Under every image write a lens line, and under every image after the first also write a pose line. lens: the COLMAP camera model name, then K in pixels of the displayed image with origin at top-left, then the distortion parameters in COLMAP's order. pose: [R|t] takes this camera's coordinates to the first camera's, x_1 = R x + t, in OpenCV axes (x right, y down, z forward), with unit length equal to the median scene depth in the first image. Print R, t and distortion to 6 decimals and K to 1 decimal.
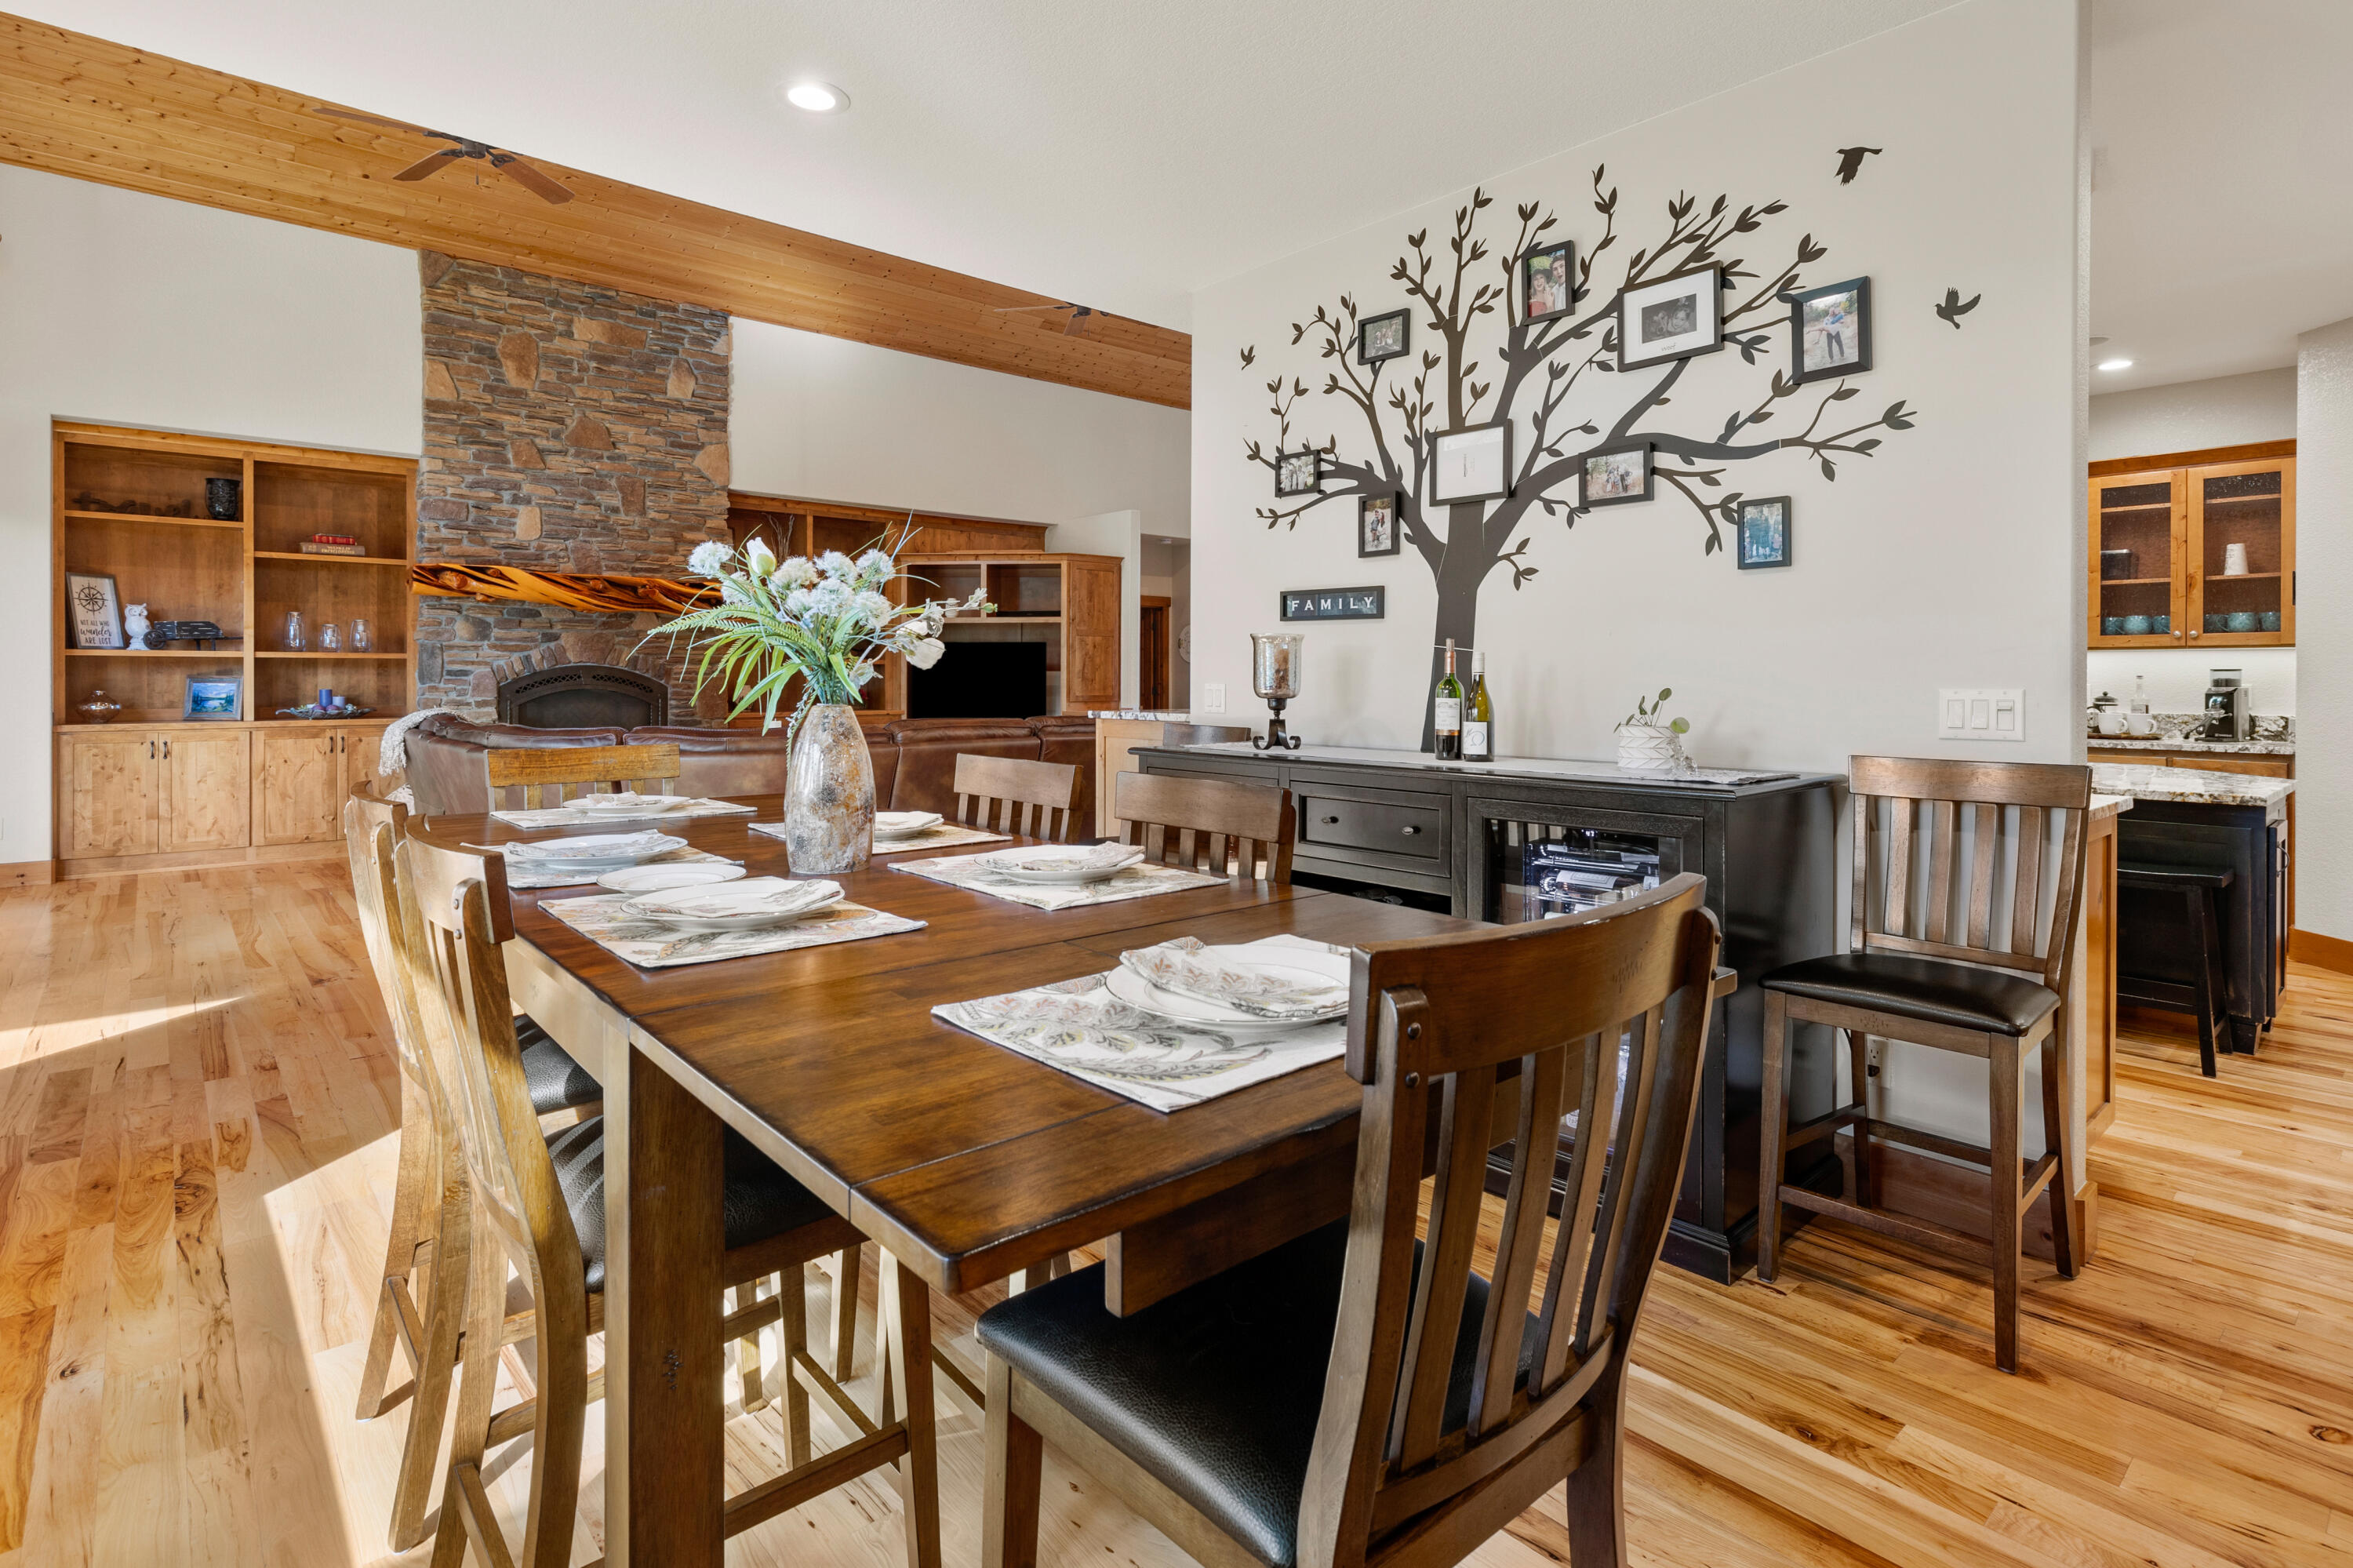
lens RADIAL K [[1143.3, 0, 1165.5], [0, 1143.3, 684.7], [0, 0, 1]] dist [-0.002136, 0.000633]
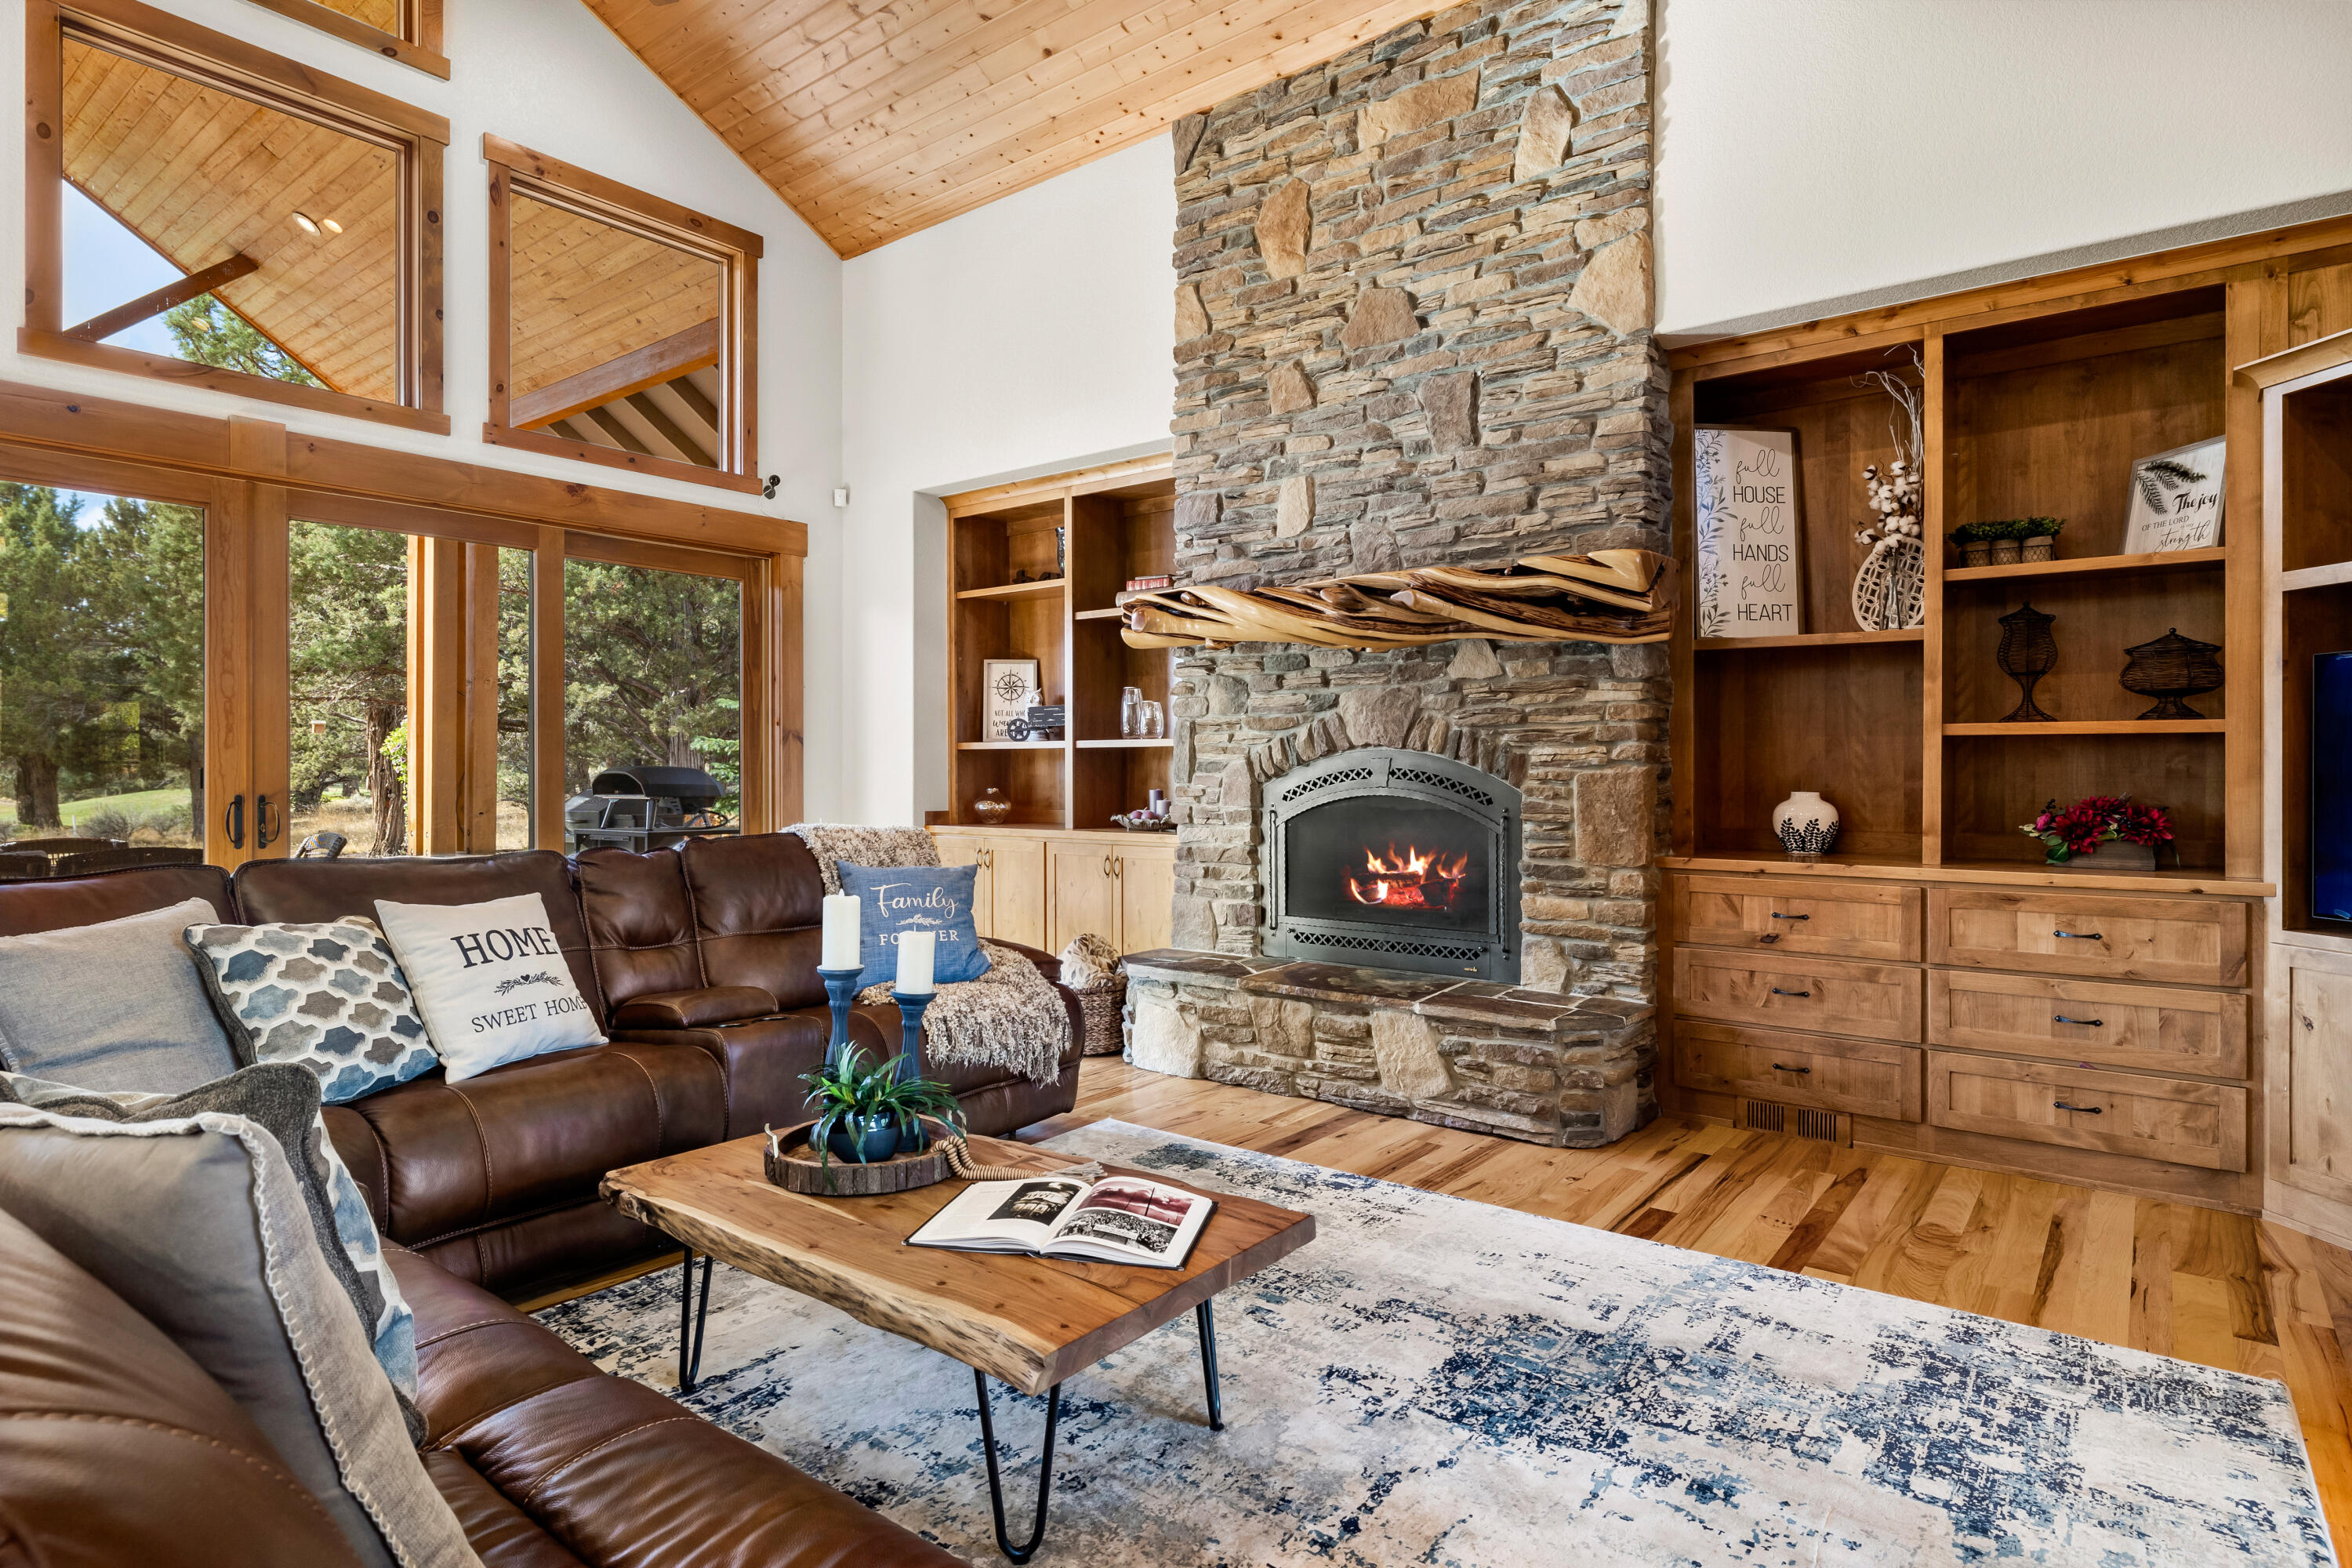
lens RADIAL K [[1243.3, 0, 1171.8], [0, 1243.3, 766.9], [0, 0, 1]] dist [-0.003399, 0.001232]
pose [[0.181032, -0.004656, -0.983466, 0.054836], [-0.007338, 0.999955, -0.006085, -0.006482], [0.983450, 0.008318, 0.180989, 0.947015]]
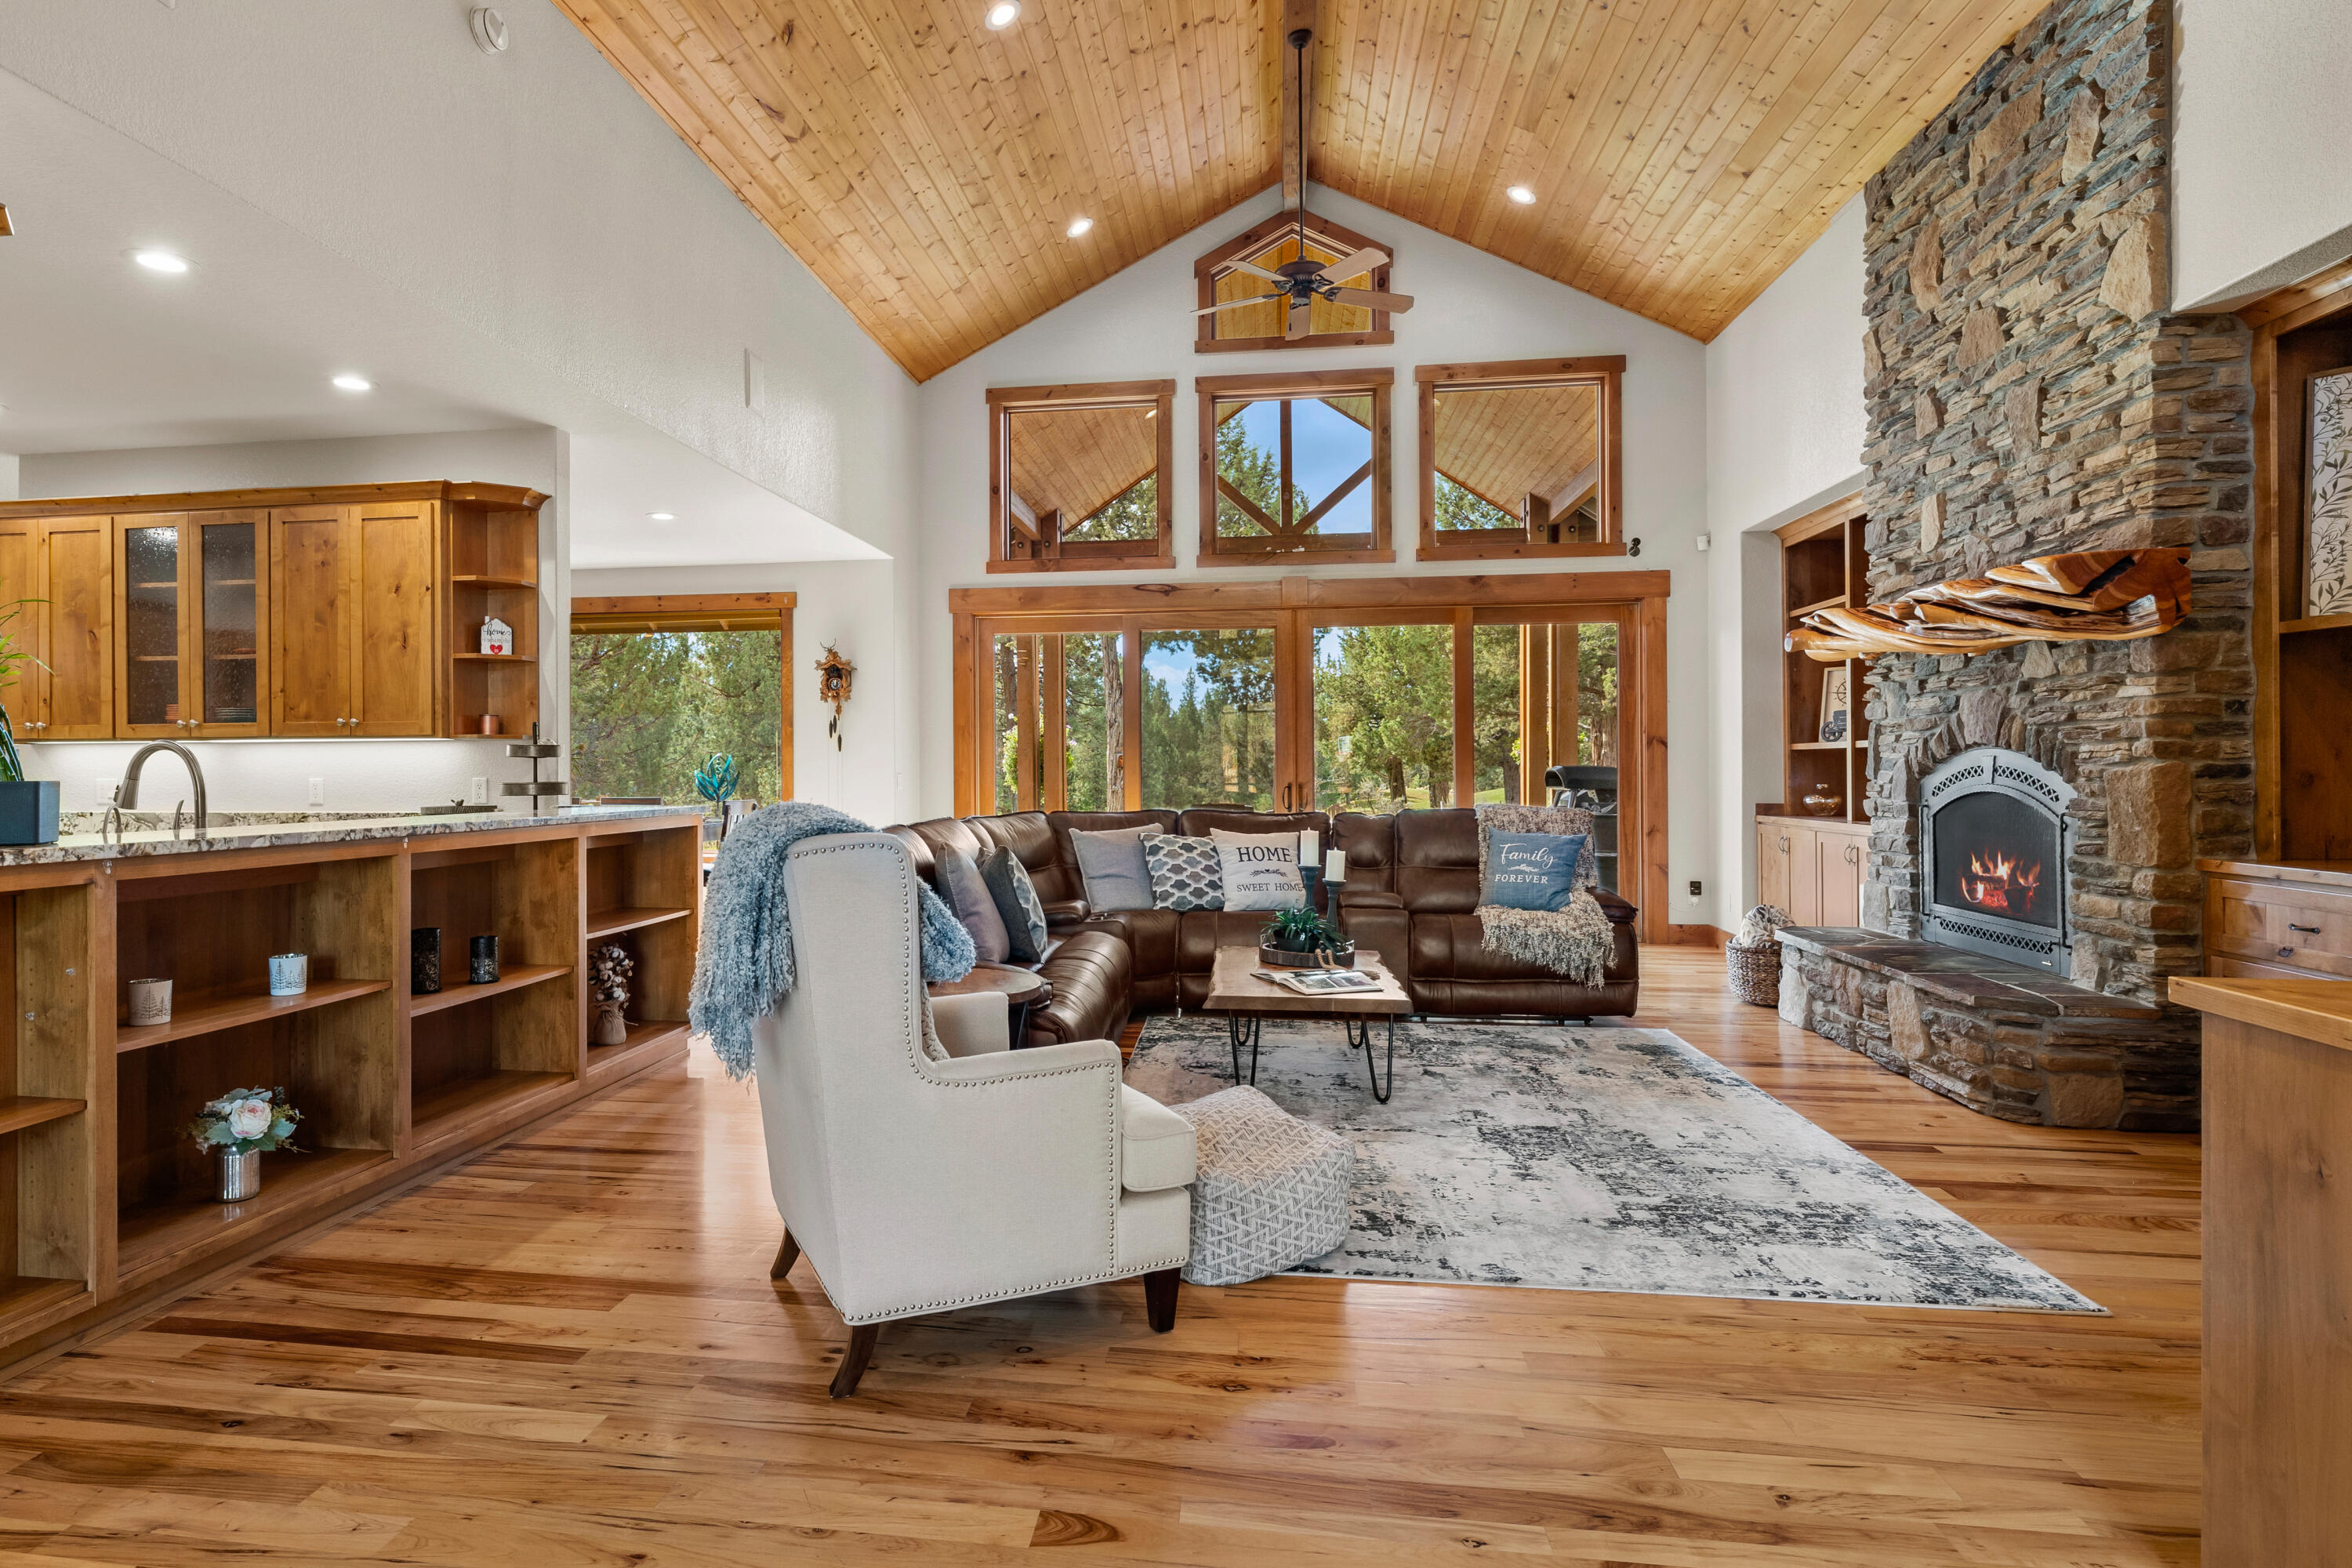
lens RADIAL K [[1254.7, 0, 1087.4], [0, 1254.7, 770.1], [0, 0, 1]] dist [-0.016374, -0.000202]
pose [[-0.761678, -0.000470, -0.647955, 0.262450], [-0.004666, 0.999978, 0.004760, -0.009297], [0.647939, 0.006649, -0.761663, 1.395097]]
